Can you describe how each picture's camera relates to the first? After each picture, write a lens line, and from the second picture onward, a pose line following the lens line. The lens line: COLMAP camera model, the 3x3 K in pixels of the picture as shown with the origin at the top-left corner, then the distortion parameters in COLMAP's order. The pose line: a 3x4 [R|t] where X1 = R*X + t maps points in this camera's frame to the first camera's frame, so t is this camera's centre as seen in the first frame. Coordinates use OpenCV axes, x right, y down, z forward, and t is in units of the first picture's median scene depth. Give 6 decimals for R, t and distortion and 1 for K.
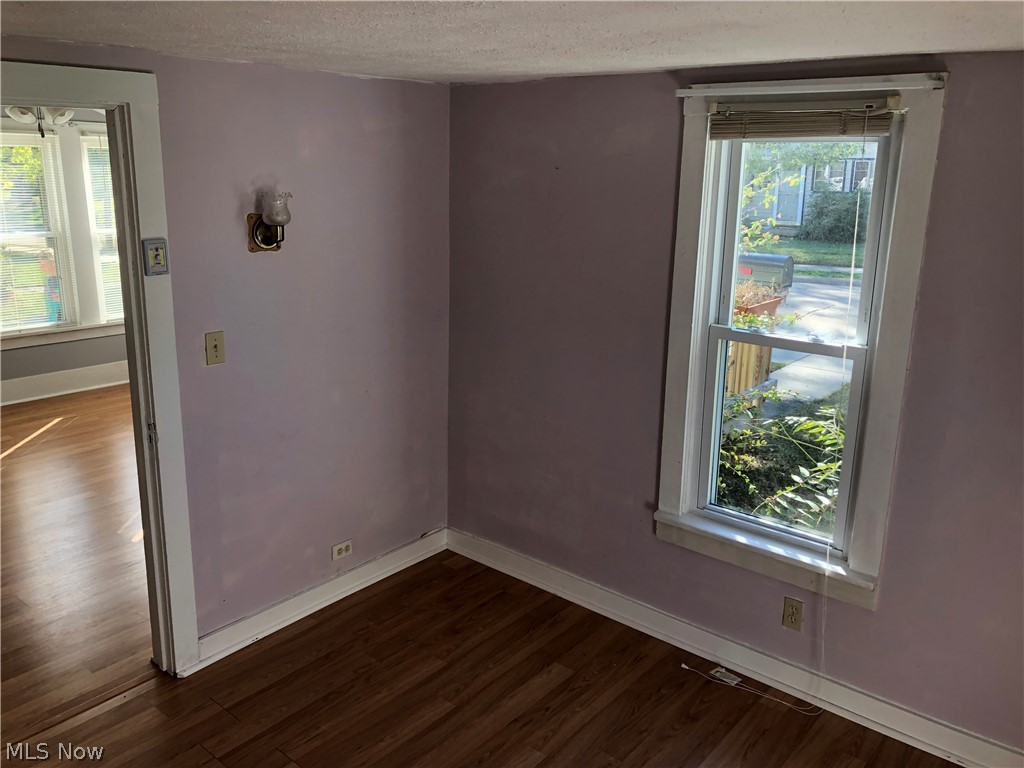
lens RADIAL K [[849.7, 0, 511.4], [0, 849.7, 383.0], [0, 0, 1]] dist [0.034133, -0.037194]
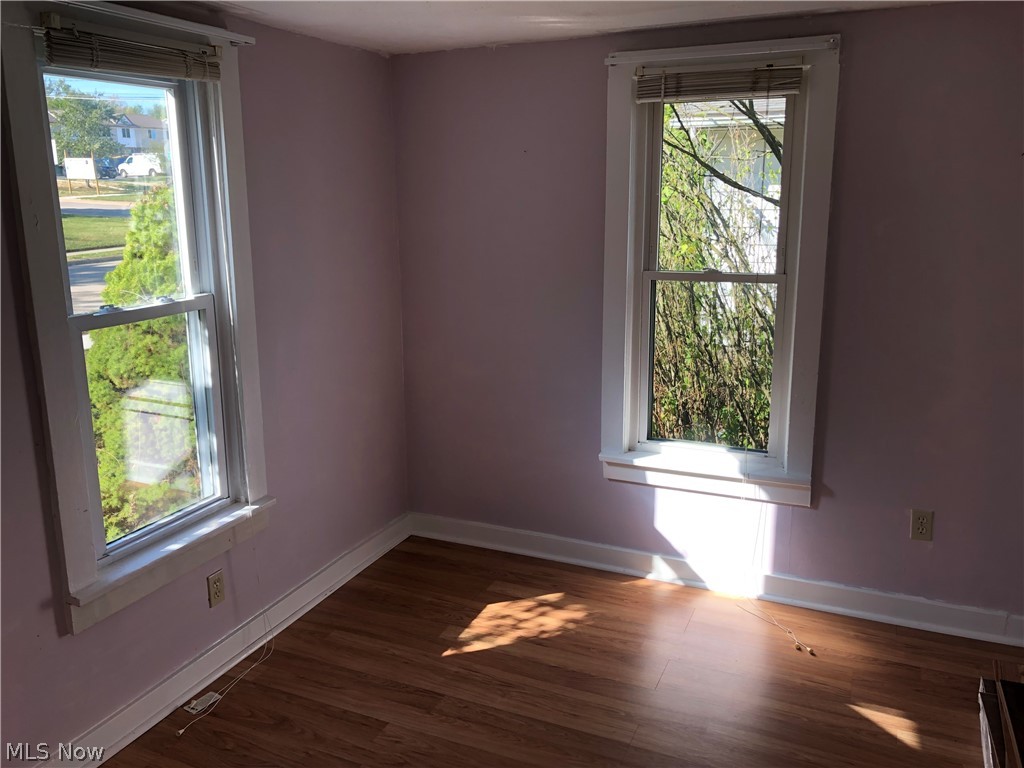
lens RADIAL K [[849.7, 0, 509.7], [0, 849.7, 382.4], [0, 0, 1]] dist [0.034133, -0.037194]
pose [[-0.313884, -0.222202, 0.923094, -0.594536], [0.235106, 0.923762, 0.302307, -0.150308], [-0.919892, 0.311915, -0.237713, 0.846035]]
